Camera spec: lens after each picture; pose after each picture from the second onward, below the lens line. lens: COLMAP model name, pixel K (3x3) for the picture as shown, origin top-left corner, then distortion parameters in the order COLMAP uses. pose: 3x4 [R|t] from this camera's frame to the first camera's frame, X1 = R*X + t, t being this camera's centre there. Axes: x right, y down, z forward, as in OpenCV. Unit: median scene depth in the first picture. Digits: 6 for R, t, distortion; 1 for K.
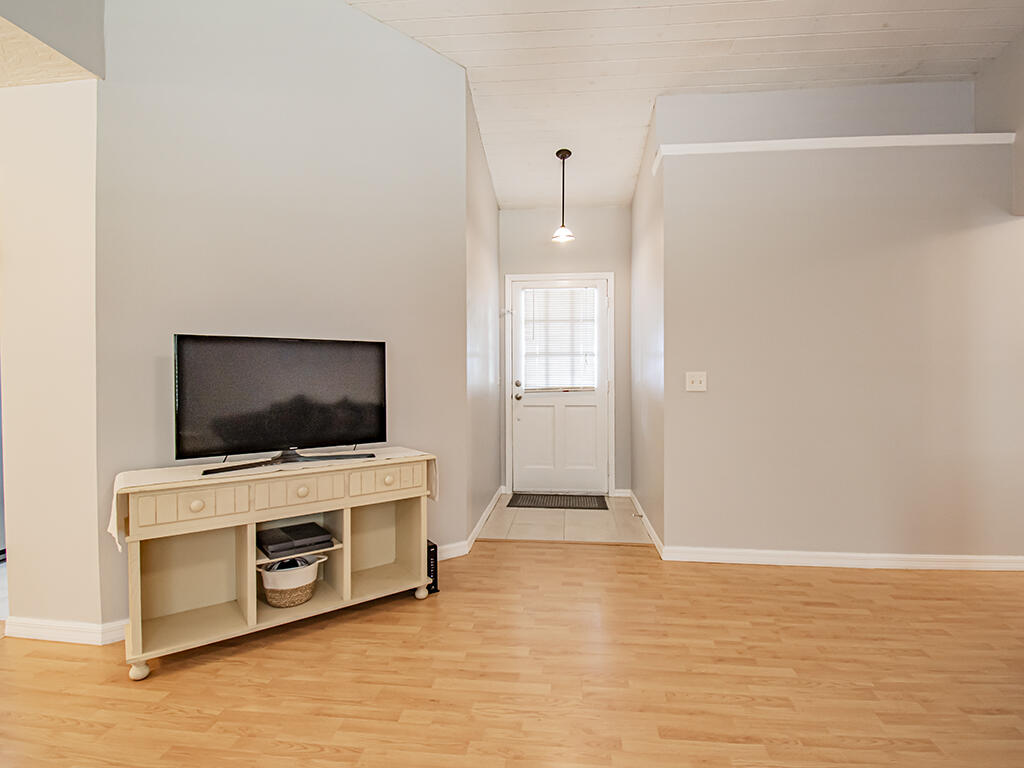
lens RADIAL K [[508.3, 0, 511.6], [0, 508.3, 385.6], [0, 0, 1]] dist [0.010137, -0.016948]
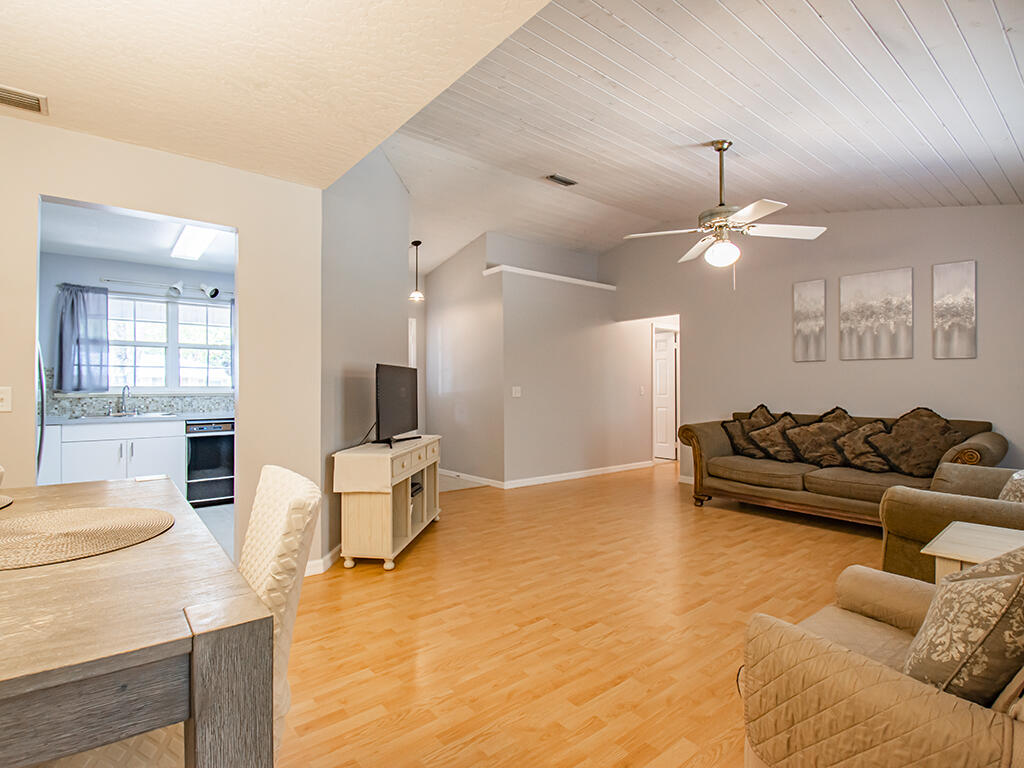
lens RADIAL K [[508.3, 0, 480.0], [0, 508.3, 382.6], [0, 0, 1]] dist [0.010137, -0.016948]
pose [[0.718087, 0.007537, 0.695912, -1.358097], [0.017471, 0.999431, -0.028852, 0.012067], [-0.695734, 0.032877, 0.717547, -0.342031]]
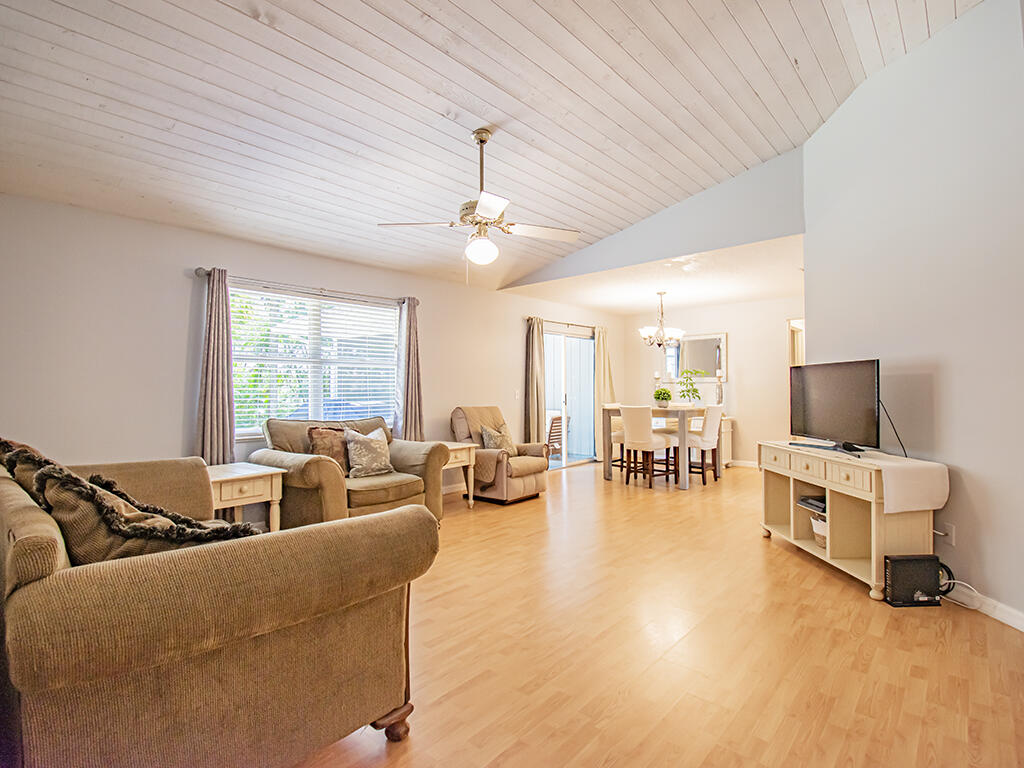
lens RADIAL K [[508.3, 0, 528.3], [0, 508.3, 384.0], [0, 0, 1]] dist [0.010137, -0.016948]
pose [[-0.555567, -0.004099, -0.831462, 1.225743], [-0.013613, 0.999899, 0.004167, -0.029954], [0.831361, 0.013633, -0.555566, 1.081850]]
